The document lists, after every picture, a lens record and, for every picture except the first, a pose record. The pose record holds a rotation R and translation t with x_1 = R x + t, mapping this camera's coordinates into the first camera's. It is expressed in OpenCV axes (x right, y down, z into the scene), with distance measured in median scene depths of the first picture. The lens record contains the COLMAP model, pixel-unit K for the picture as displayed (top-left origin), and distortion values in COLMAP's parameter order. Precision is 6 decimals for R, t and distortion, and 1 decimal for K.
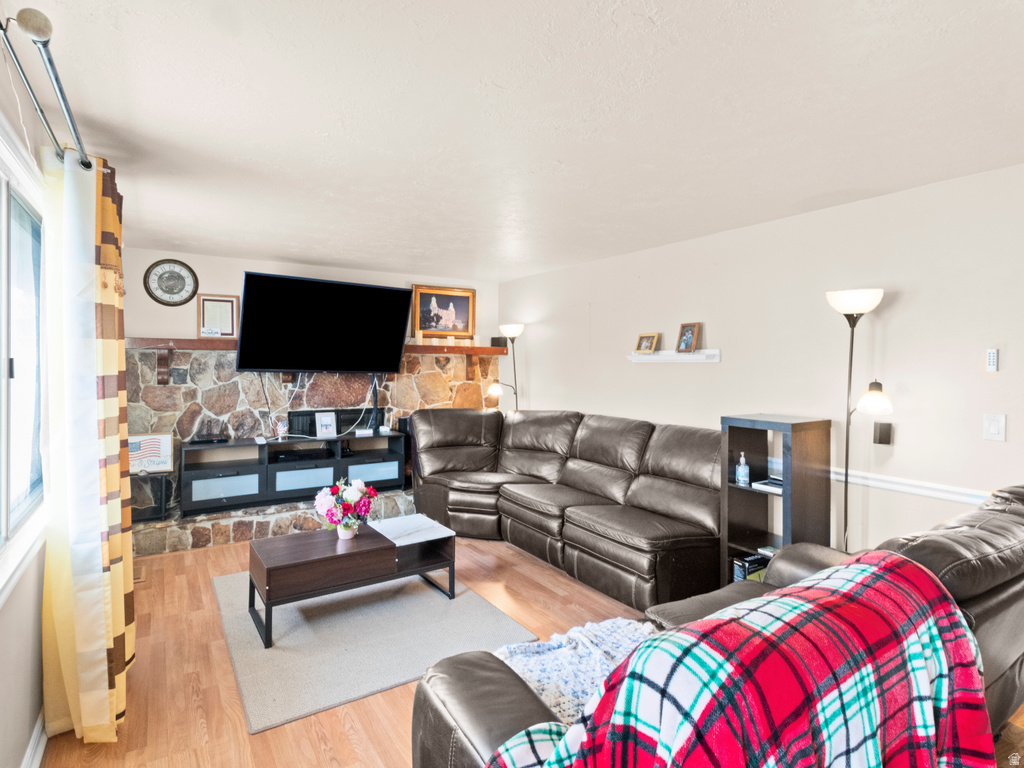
lens RADIAL K [[544.3, 0, 514.0], [0, 544.3, 377.0], [0, 0, 1]] dist [0.000789, 0.000515]
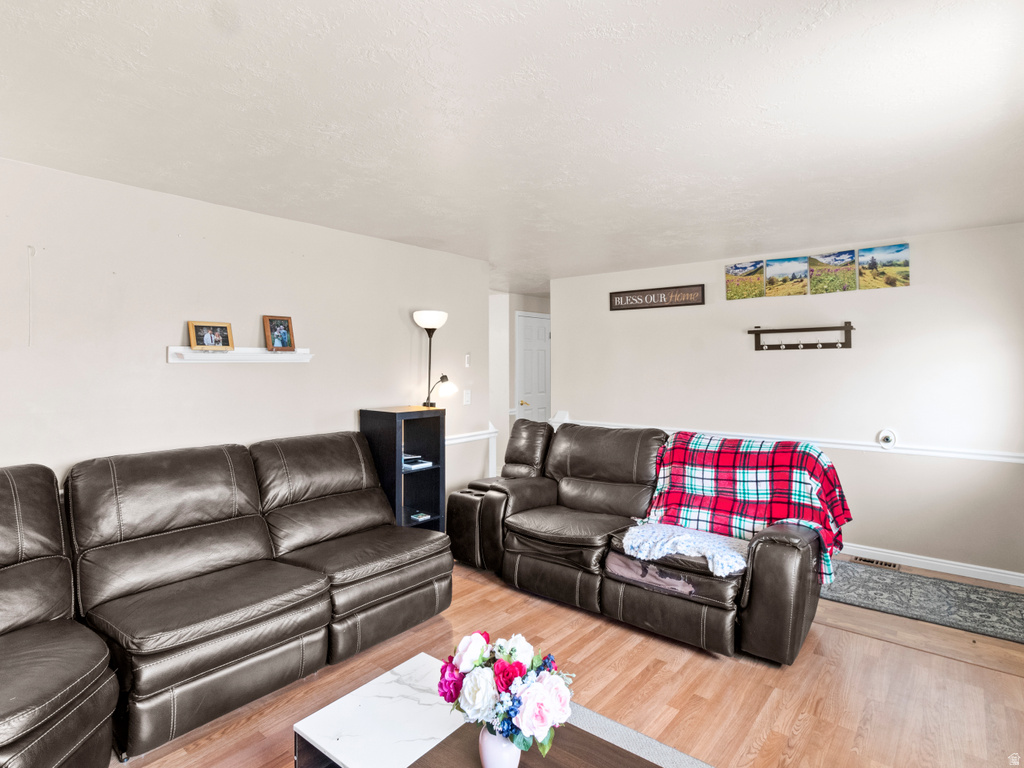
lens RADIAL K [[544.3, 0, 514.0], [0, 544.3, 377.0], [0, 0, 1]] dist [0.000789, 0.000515]
pose [[-0.291374, -0.027513, 0.956213, -0.662144], [0.025869, 0.998994, 0.036627, -0.029667], [-0.956259, 0.035408, -0.290370, 1.013812]]
